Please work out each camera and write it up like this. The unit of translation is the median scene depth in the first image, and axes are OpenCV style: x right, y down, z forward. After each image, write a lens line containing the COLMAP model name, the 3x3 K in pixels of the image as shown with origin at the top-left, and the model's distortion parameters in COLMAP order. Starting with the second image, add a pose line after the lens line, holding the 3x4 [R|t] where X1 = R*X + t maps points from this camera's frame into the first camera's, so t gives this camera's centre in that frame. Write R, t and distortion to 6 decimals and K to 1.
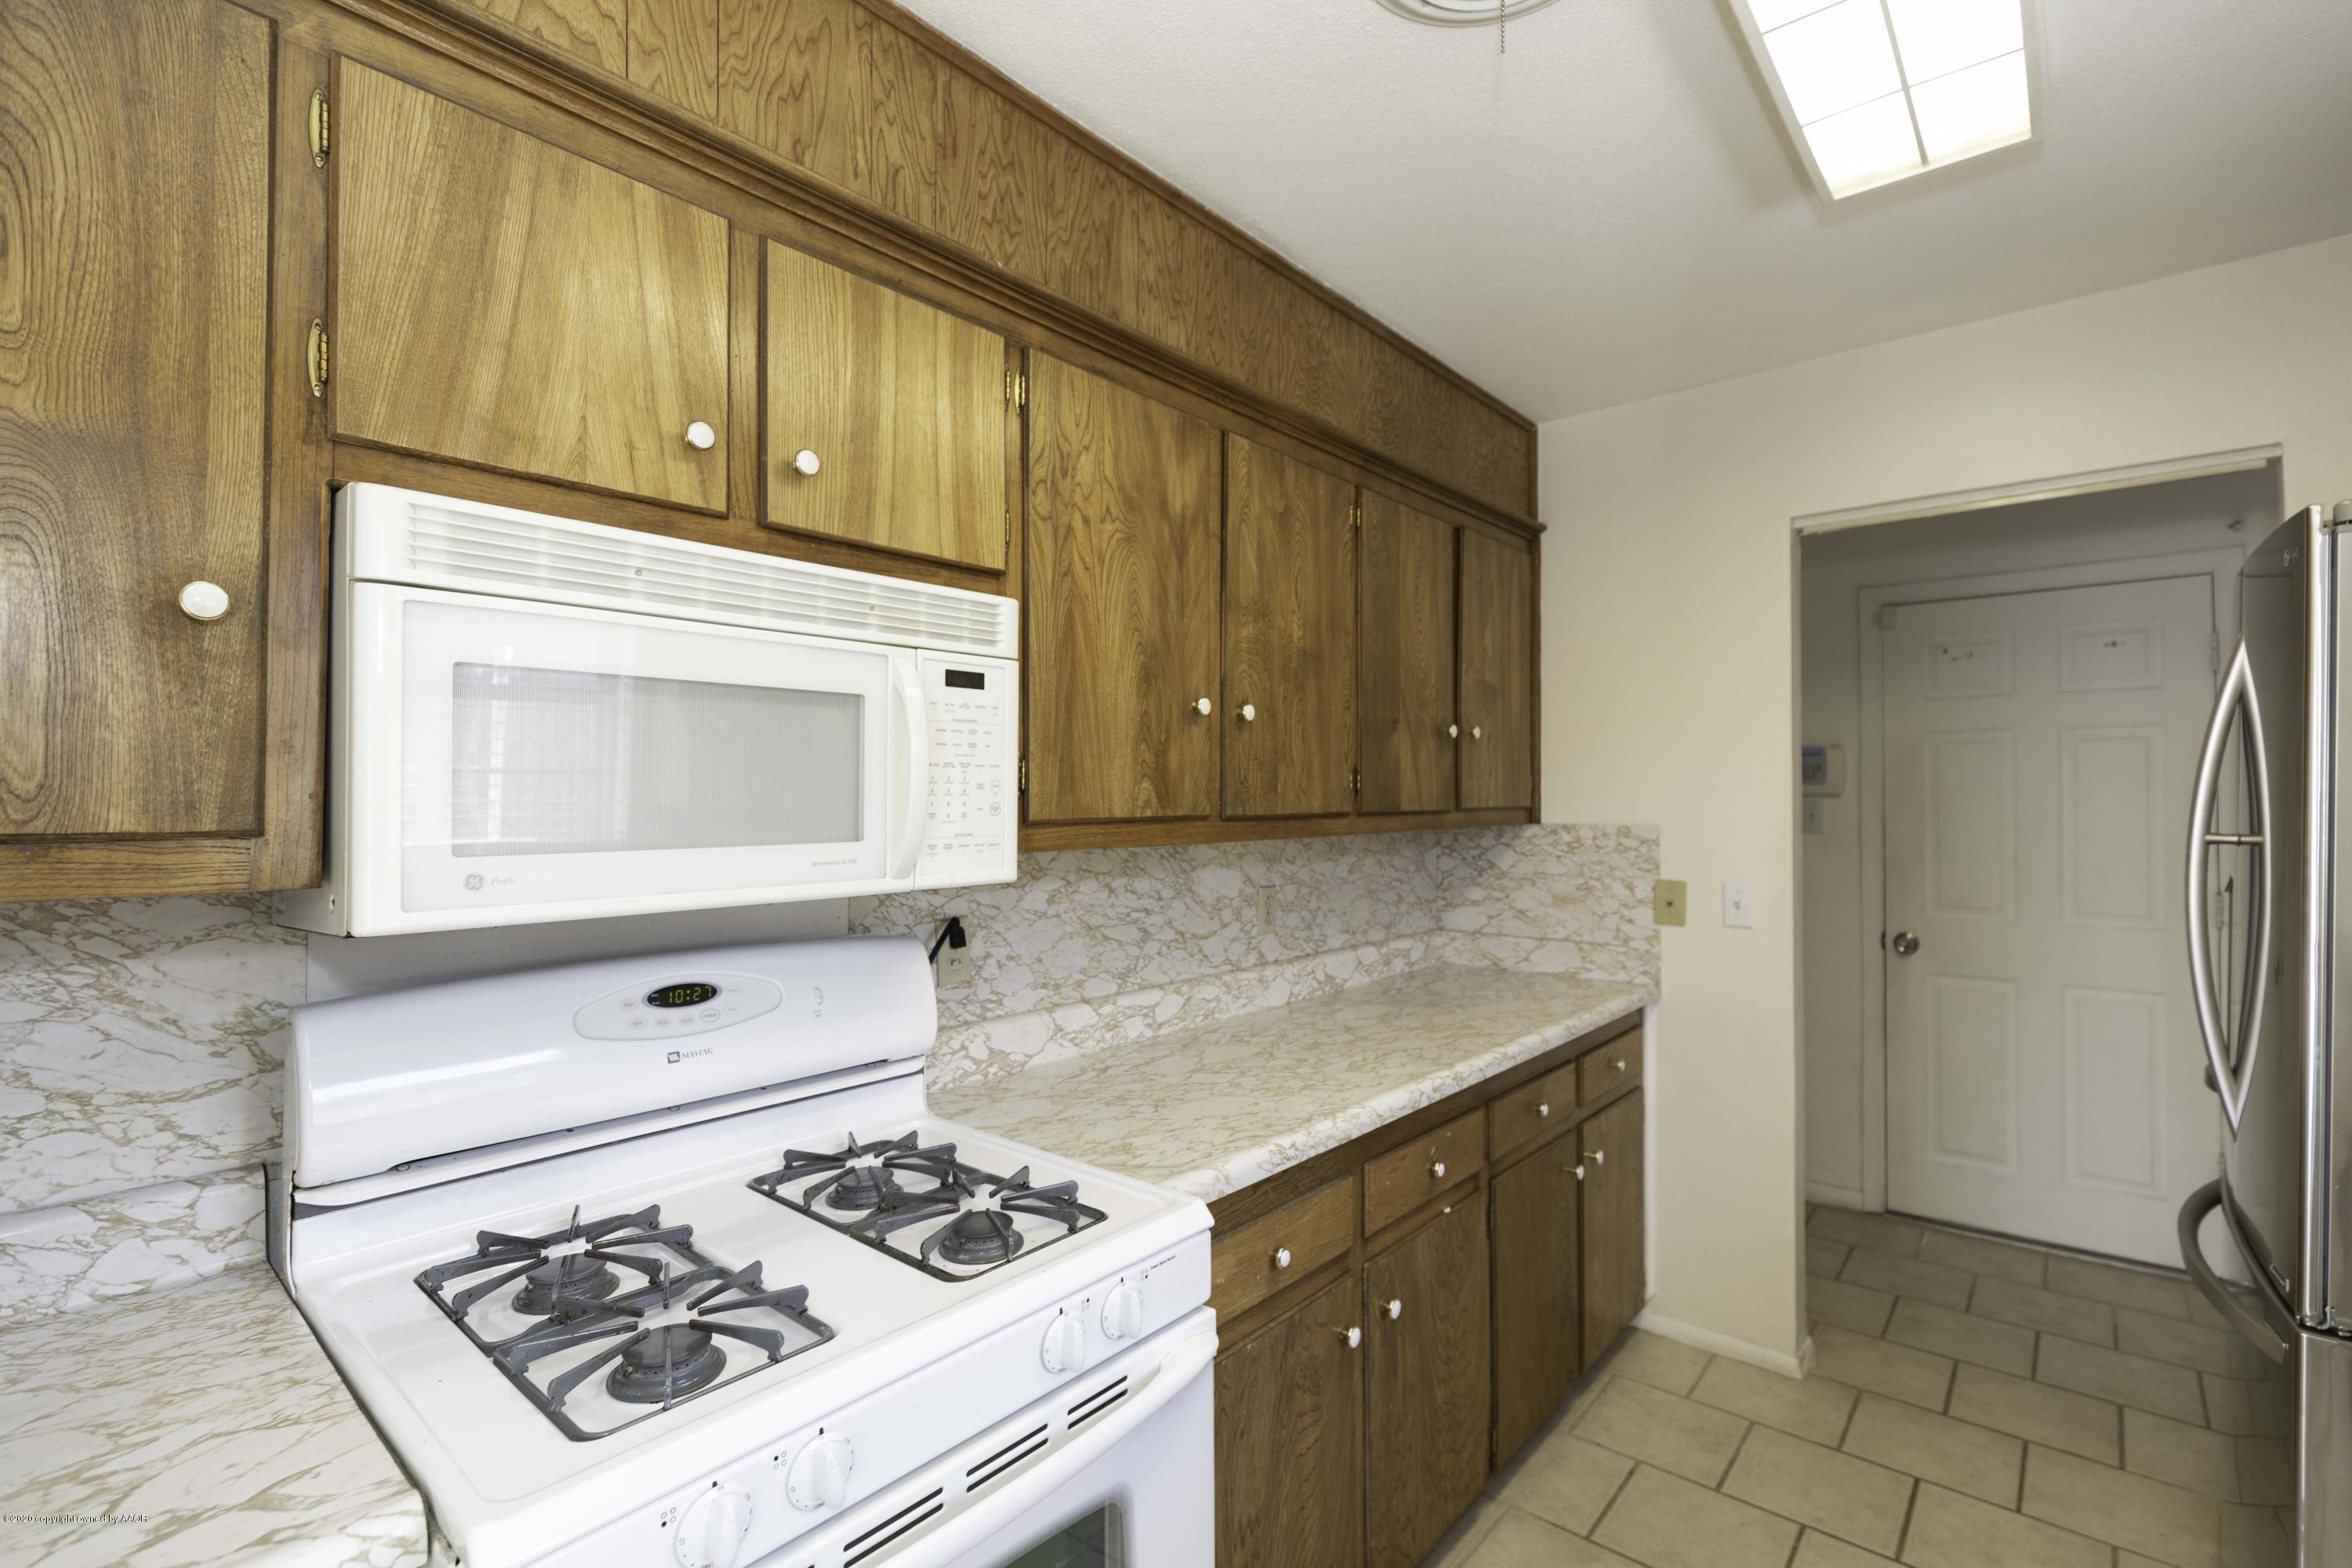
lens RADIAL K [[1055.0, 0, 1212.4], [0, 1055.0, 790.3], [0, 0, 1]] dist [0.007714, -0.003607]
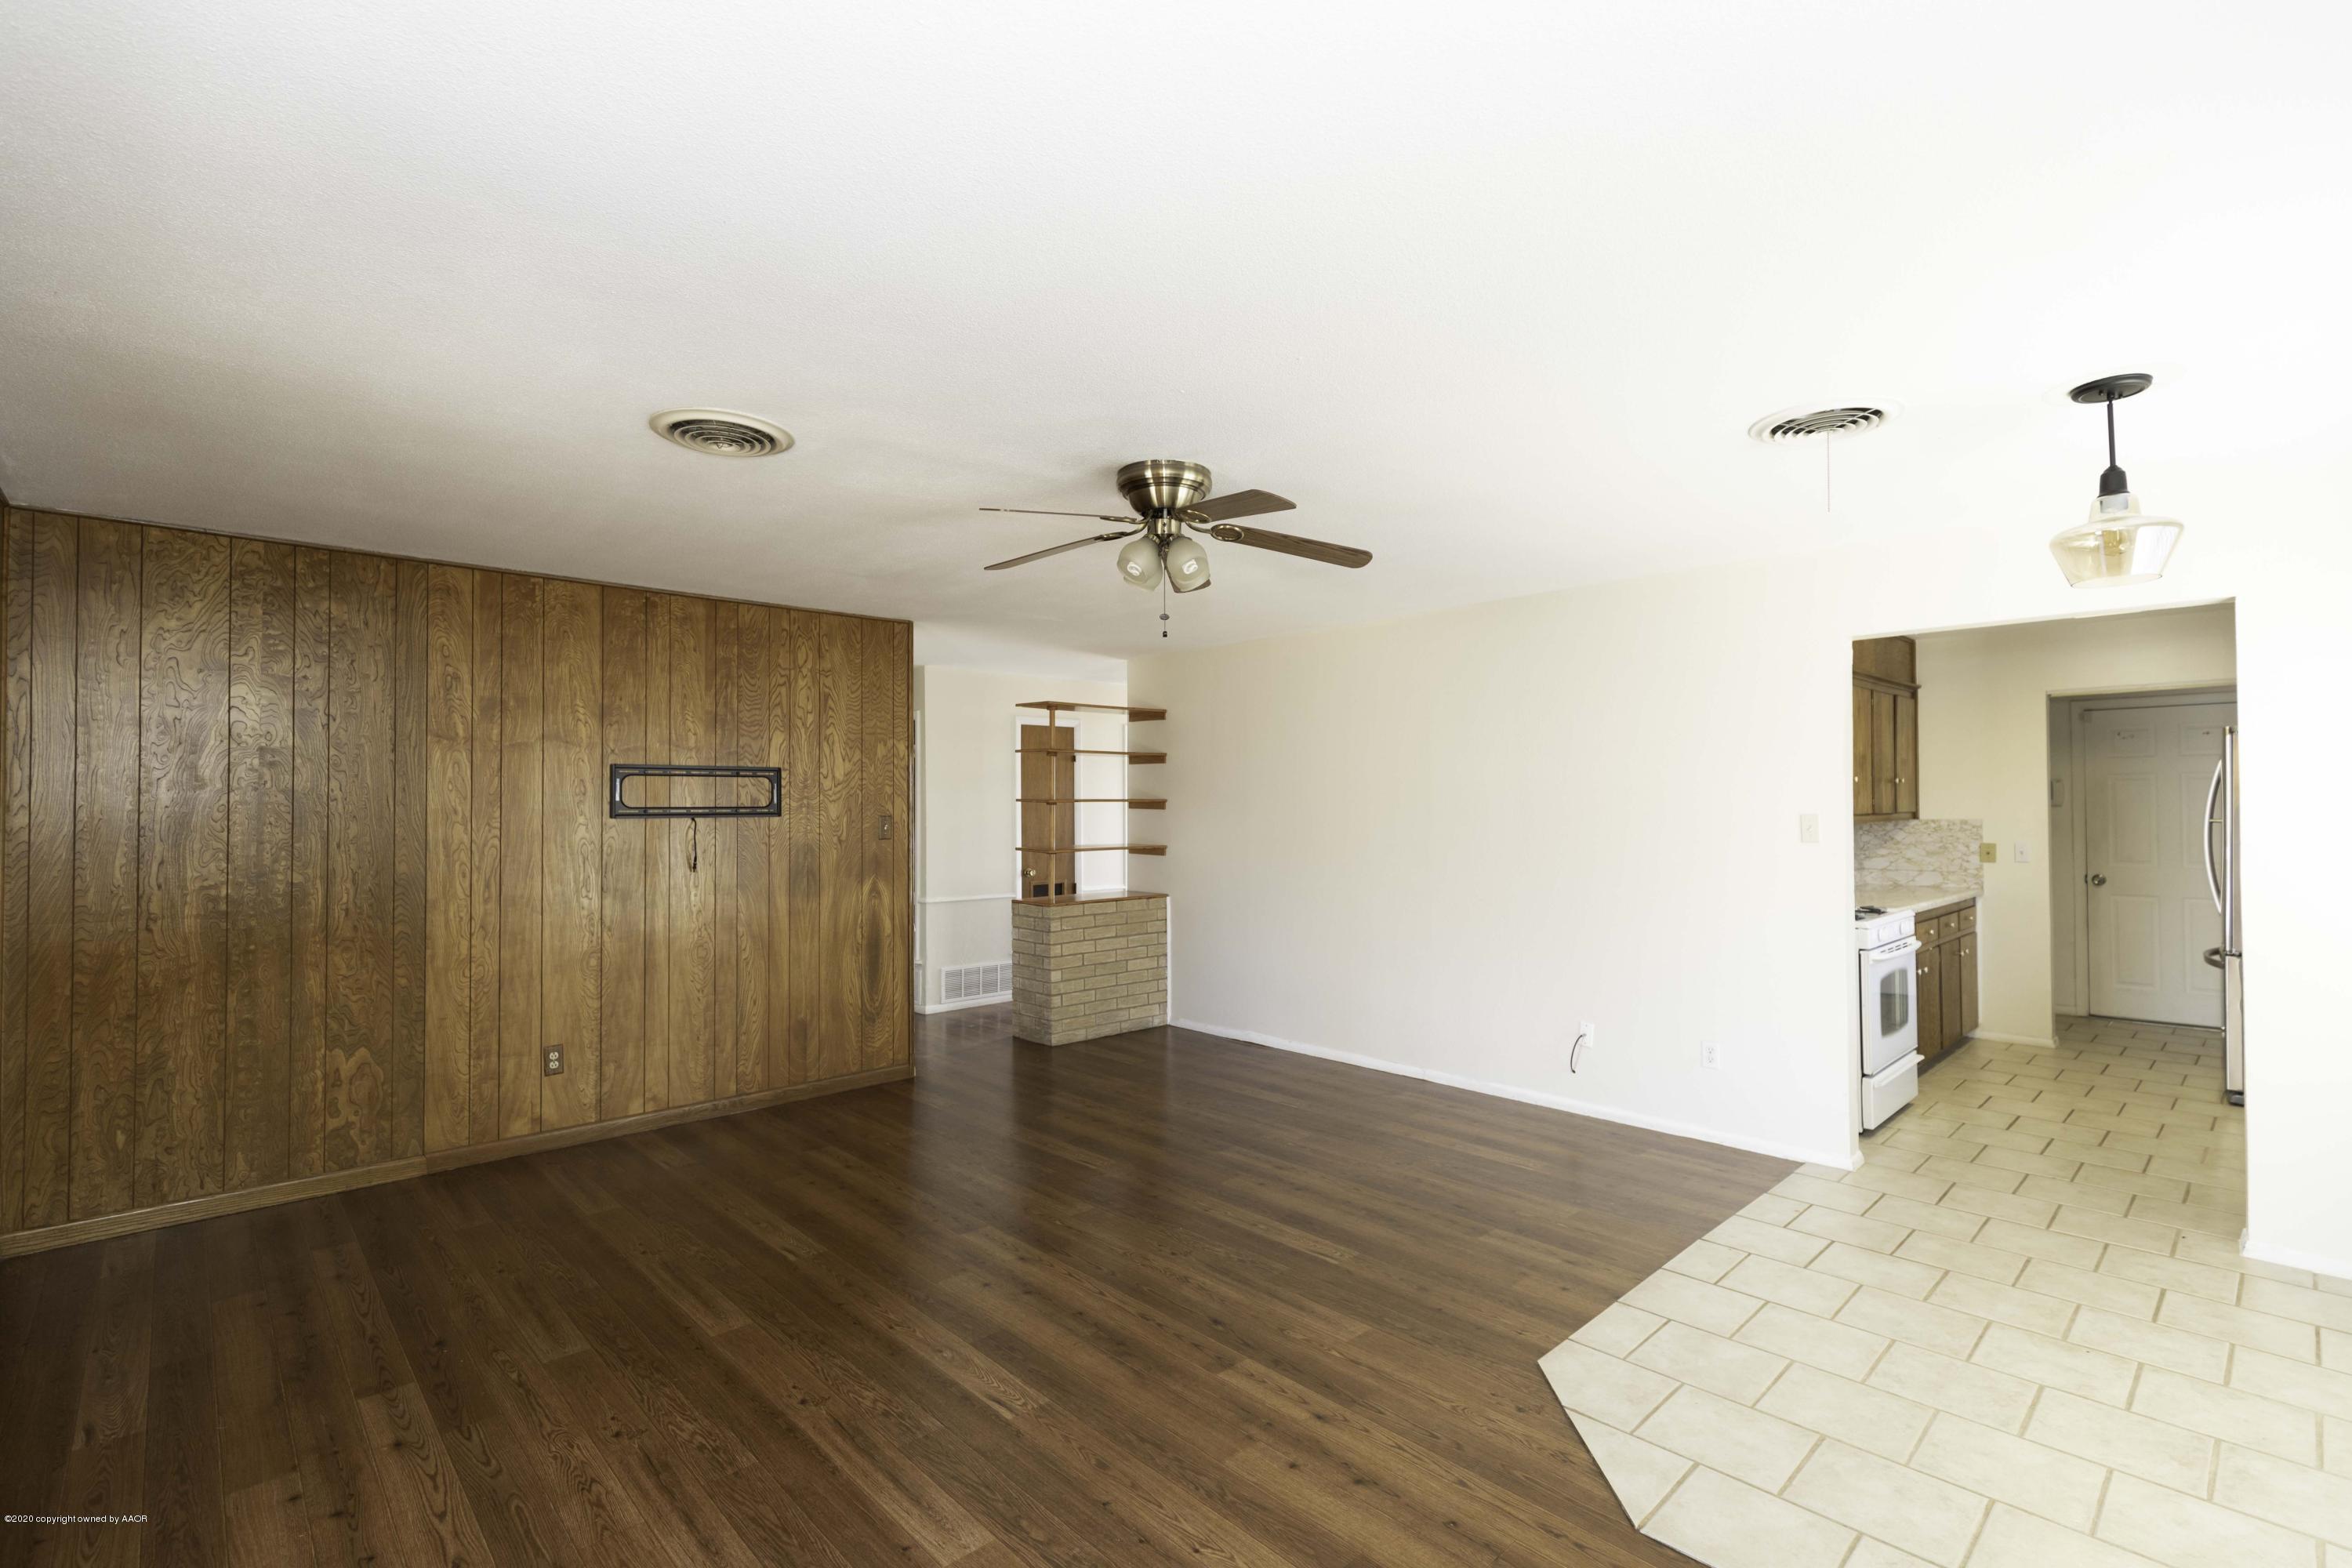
lens RADIAL K [[1055.0, 0, 1215.0], [0, 1055.0, 785.1], [0, 0, 1]] dist [0.007714, -0.003607]
pose [[0.993695, -0.004346, -0.112034, -1.442047], [0.003211, 0.999942, -0.010307, -0.034735], [0.112072, 0.009883, 0.993651, -2.180517]]
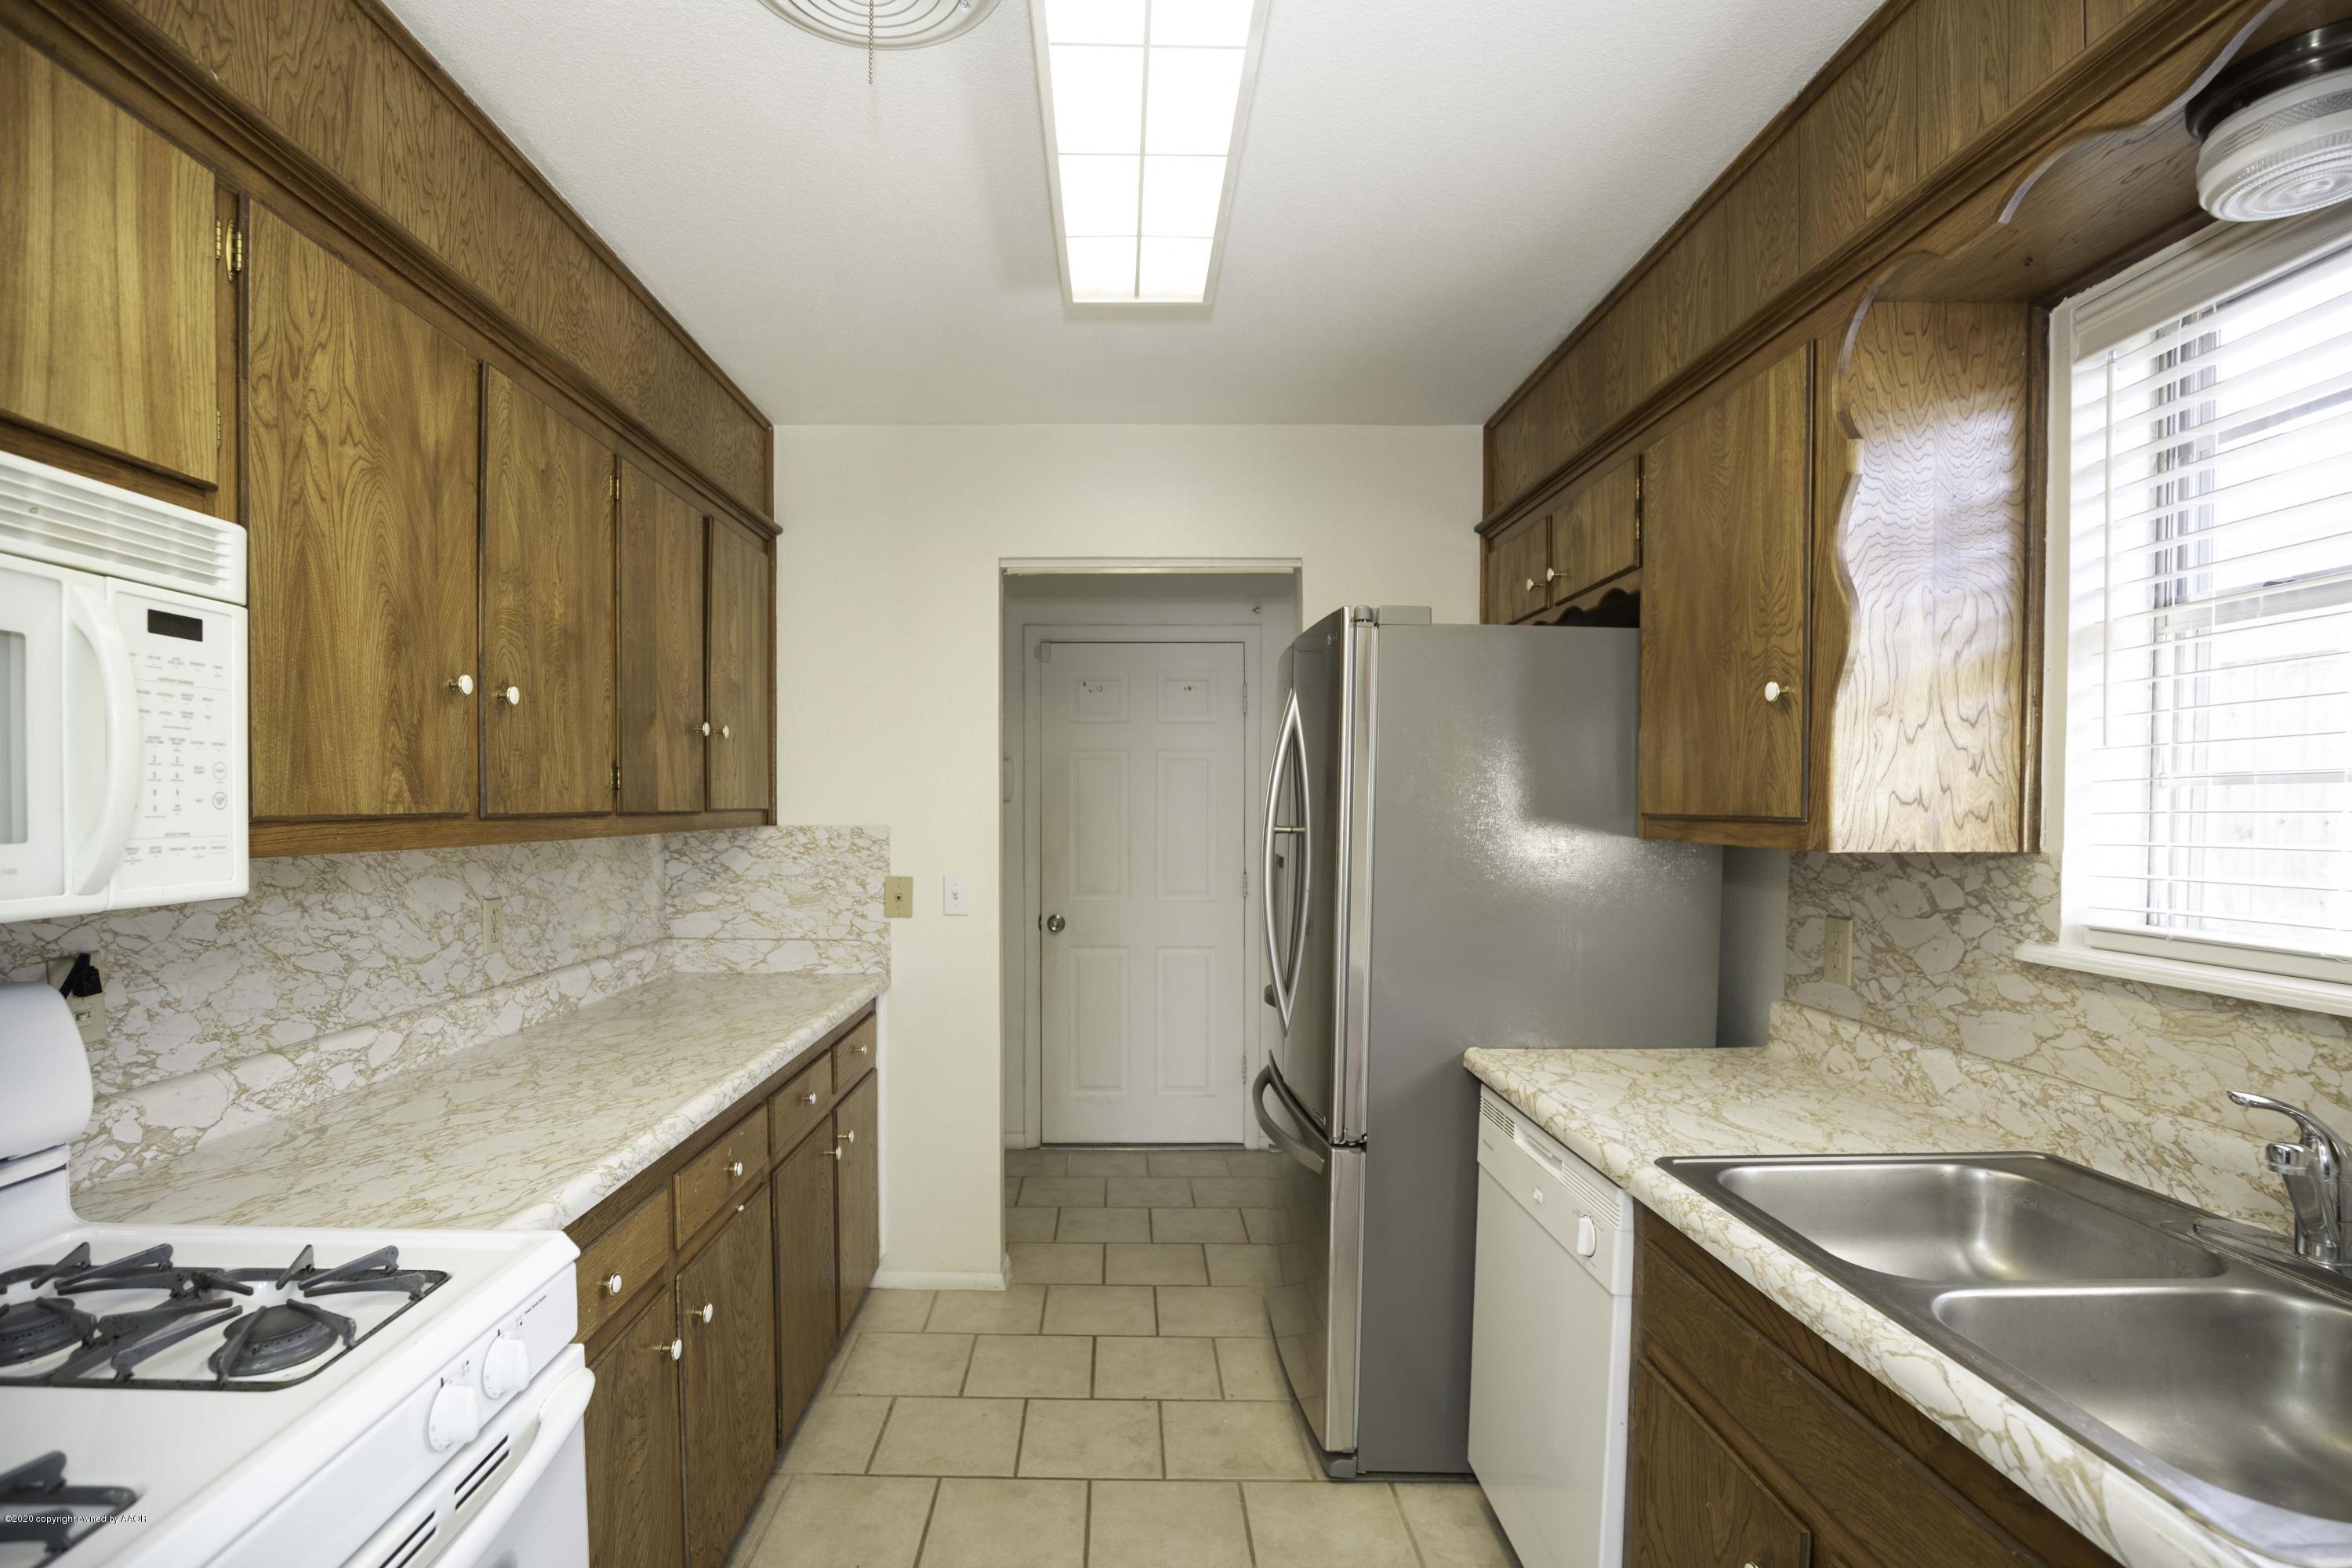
lens RADIAL K [[1081.9, 0, 1104.4], [0, 1081.9, 838.5], [0, 0, 1]] dist [-0.025286, 0.003633]
pose [[0.781294, -0.013633, 0.624015, -0.138065], [-0.009397, 0.999391, 0.033599, 0.009895], [-0.624093, -0.032114, 0.780690, 0.001885]]
